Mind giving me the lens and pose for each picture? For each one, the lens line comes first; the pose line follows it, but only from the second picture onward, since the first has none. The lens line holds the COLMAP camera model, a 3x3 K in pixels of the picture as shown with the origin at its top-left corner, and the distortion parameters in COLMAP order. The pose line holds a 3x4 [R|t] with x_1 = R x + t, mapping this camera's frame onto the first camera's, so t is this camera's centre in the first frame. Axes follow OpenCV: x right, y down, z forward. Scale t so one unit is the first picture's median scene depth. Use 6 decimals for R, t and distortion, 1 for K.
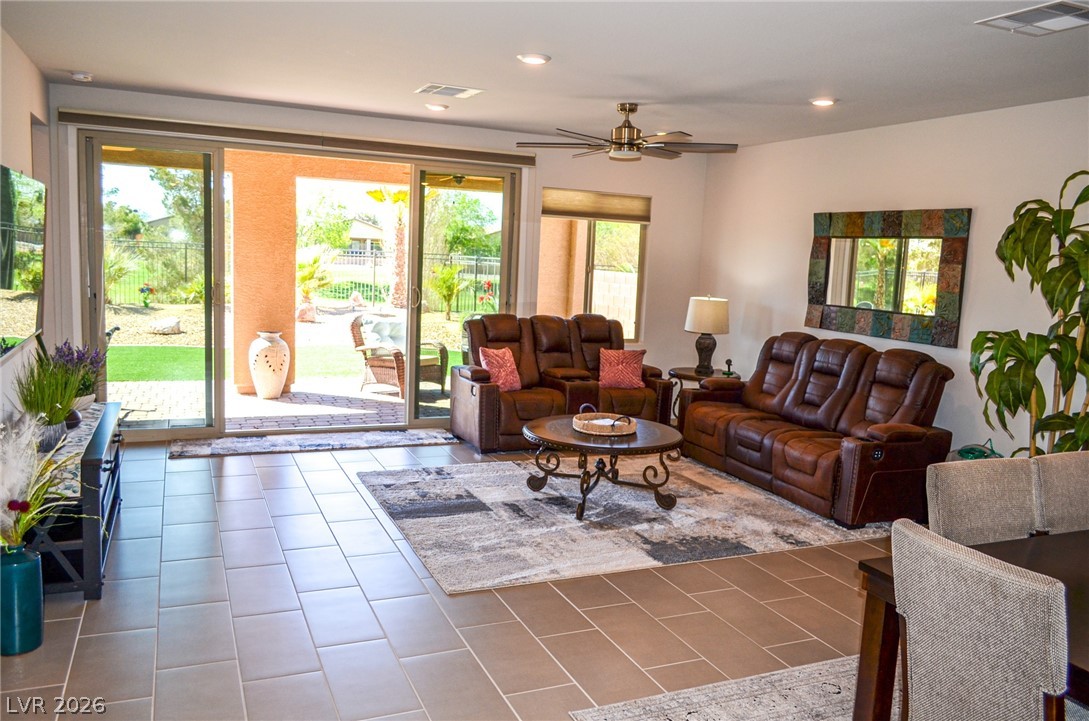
lens RADIAL K [[844.1, 0, 552.3], [0, 844.1, 365.6], [0, 0, 1]] dist [-0.011914, 0.001476]
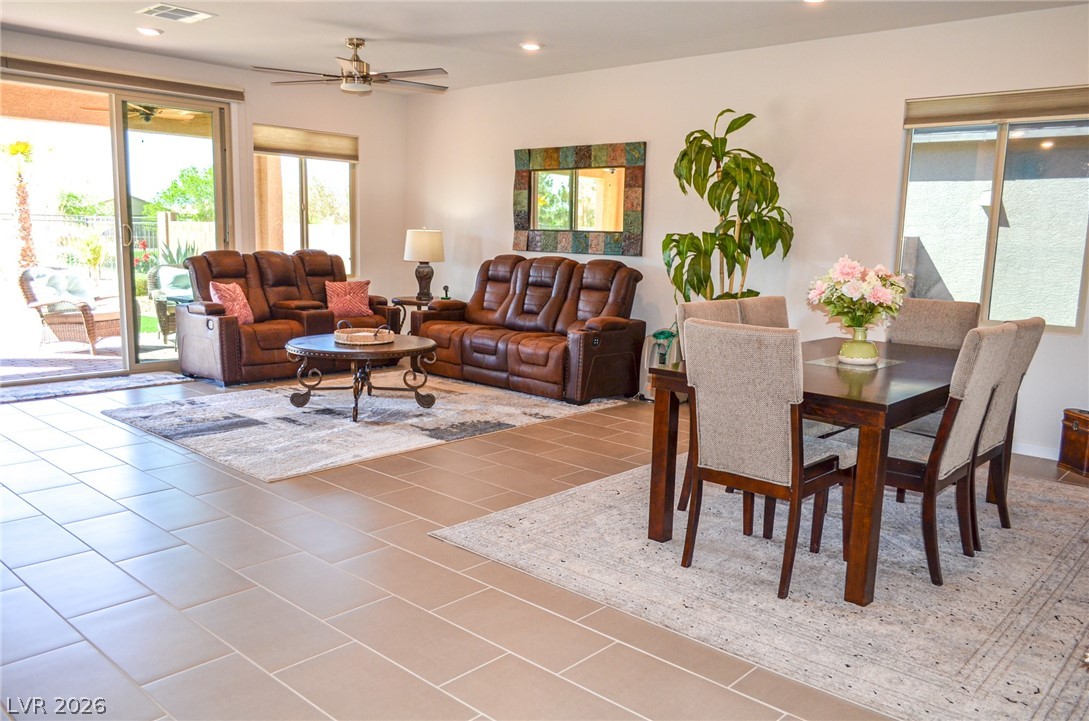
lens RADIAL K [[844.1, 0, 553.1], [0, 844.1, 365.2], [0, 0, 1]] dist [-0.011914, 0.001476]
pose [[0.914546, -0.085988, 0.395236, -0.139695], [0.071018, 0.996099, 0.052384, 0.063346], [-0.398198, -0.019839, 0.917085, -0.086144]]
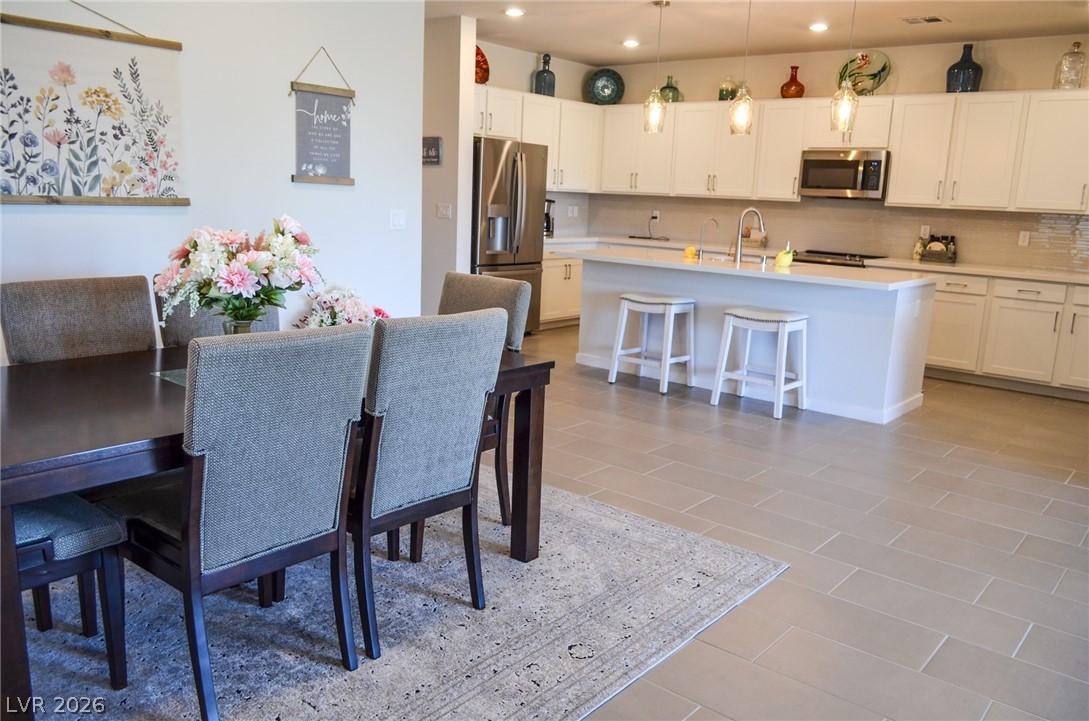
lens RADIAL K [[844.1, 0, 551.9], [0, 844.1, 367.5], [0, 0, 1]] dist [-0.011914, 0.001476]
pose [[-0.892933, 0.005082, -0.450161, 0.389140], [-0.142488, 0.945340, 0.293308, -0.043745], [0.427046, 0.326047, -0.843401, 0.864814]]
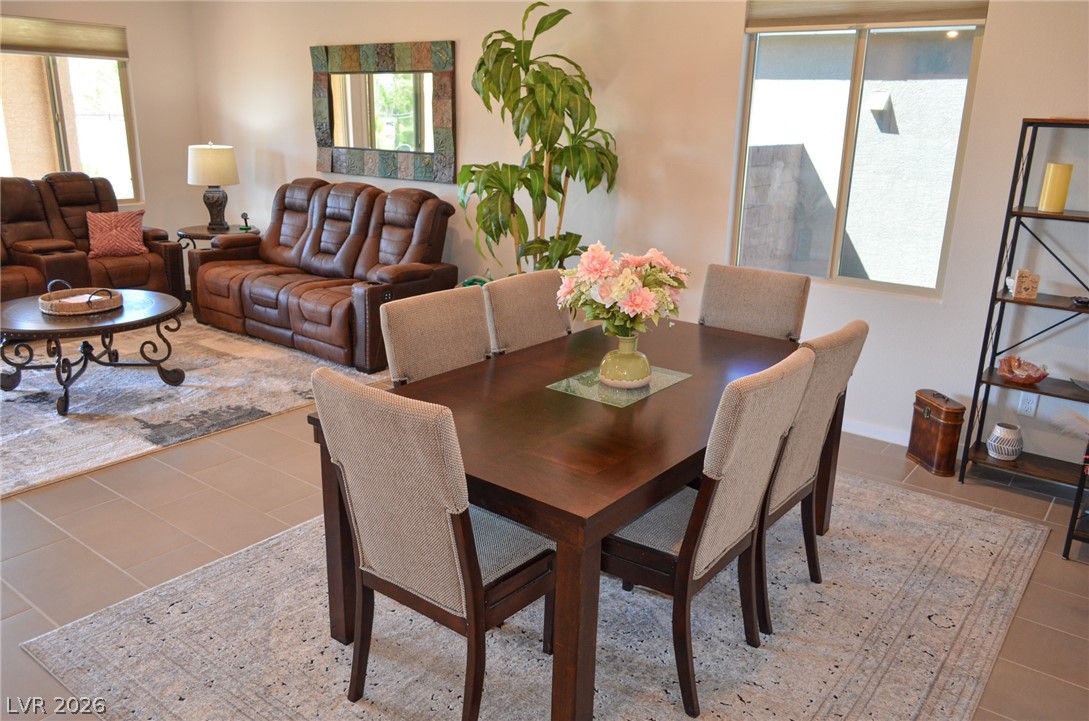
lens RADIAL K [[844.1, 0, 552.8], [0, 844.1, 366.9], [0, 0, 1]] dist [-0.011914, 0.001476]
pose [[0.877121, -0.163661, 0.451525, 0.080778], [0.081590, 0.977258, 0.195727, 0.005992], [-0.473289, -0.134837, 0.870526, 0.017940]]
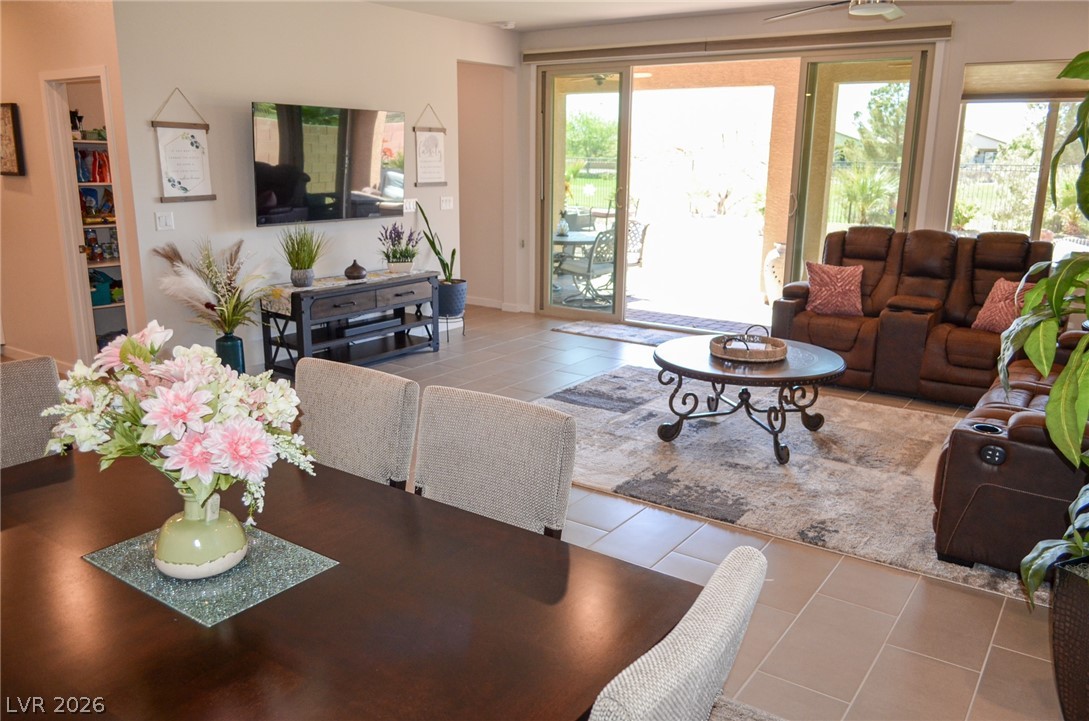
lens RADIAL K [[844.1, 0, 546.4], [0, 844.1, 370.2], [0, 0, 1]] dist [-0.011914, 0.001476]
pose [[0.522711, 0.171855, -0.835008, 0.635194], [-0.097996, 0.985090, 0.141399, -0.008922], [0.846859, 0.007916, 0.531759, 0.357517]]
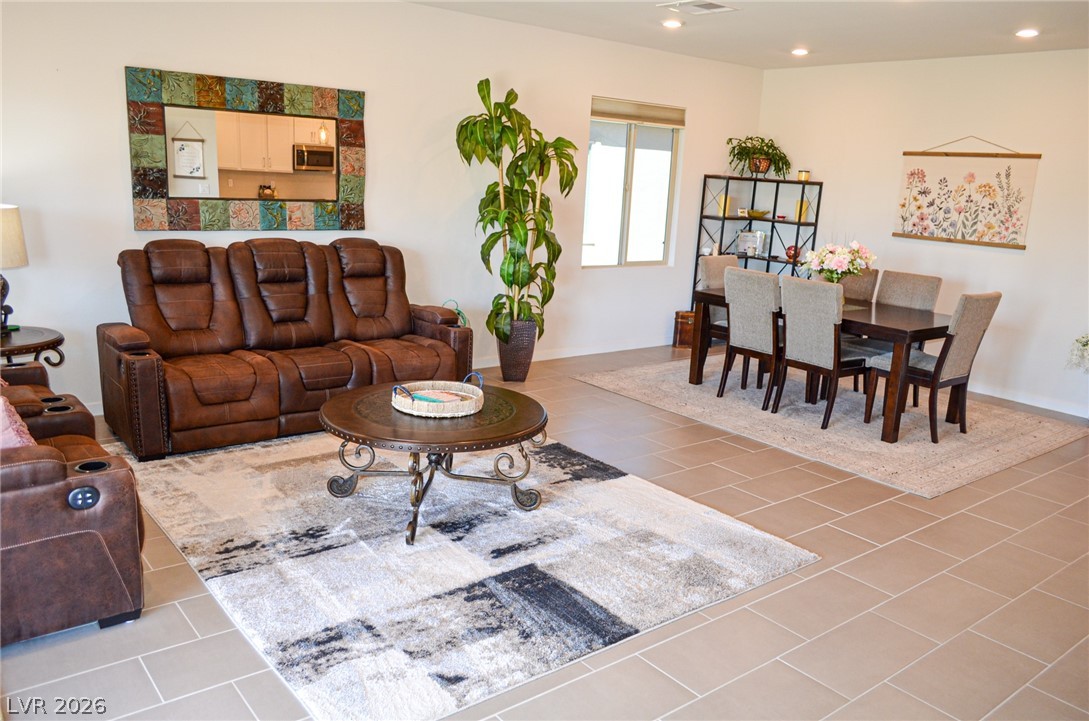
lens RADIAL K [[844.1, 0, 547.1], [0, 844.1, 366.0], [0, 0, 1]] dist [-0.011914, 0.001476]
pose [[-0.250322, -0.281302, 0.926395, -0.585538], [0.061869, 0.950256, 0.305265, -0.161826], [-0.966184, 0.133730, -0.220466, 1.011397]]
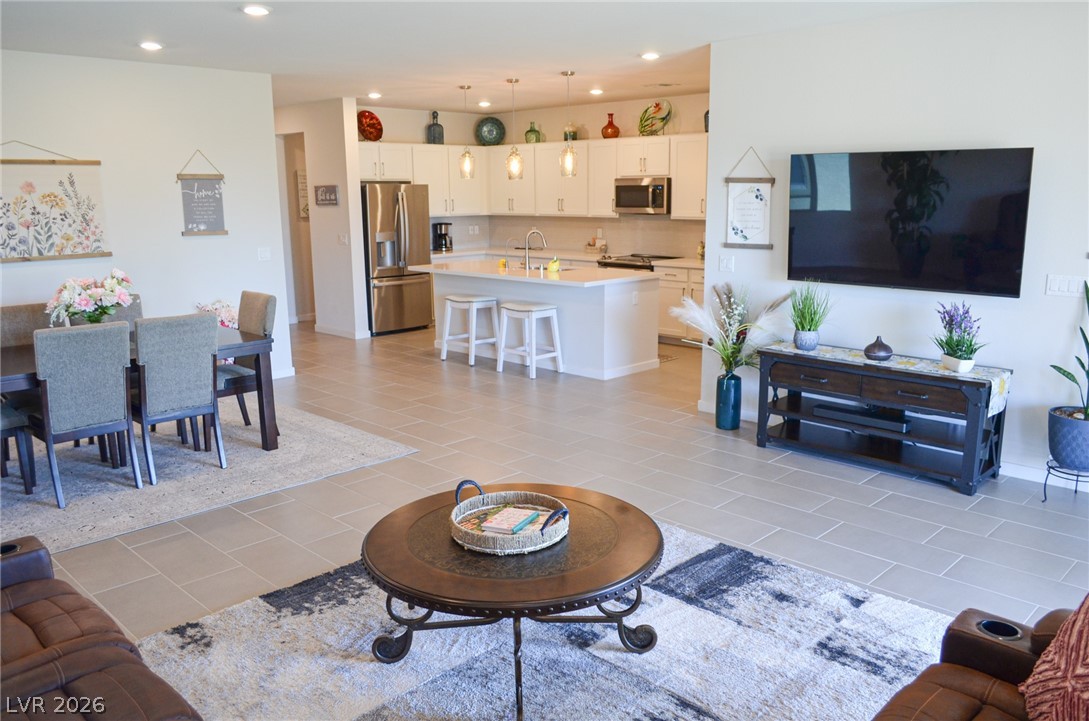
lens RADIAL K [[844.1, 0, 551.7], [0, 844.1, 366.2], [0, 0, 1]] dist [-0.011914, 0.001476]
pose [[-0.927942, 0.036765, -0.370908, 0.220456], [-0.083805, 0.949063, 0.303736, -0.177923], [0.363182, 0.312933, -0.877594, 1.372374]]
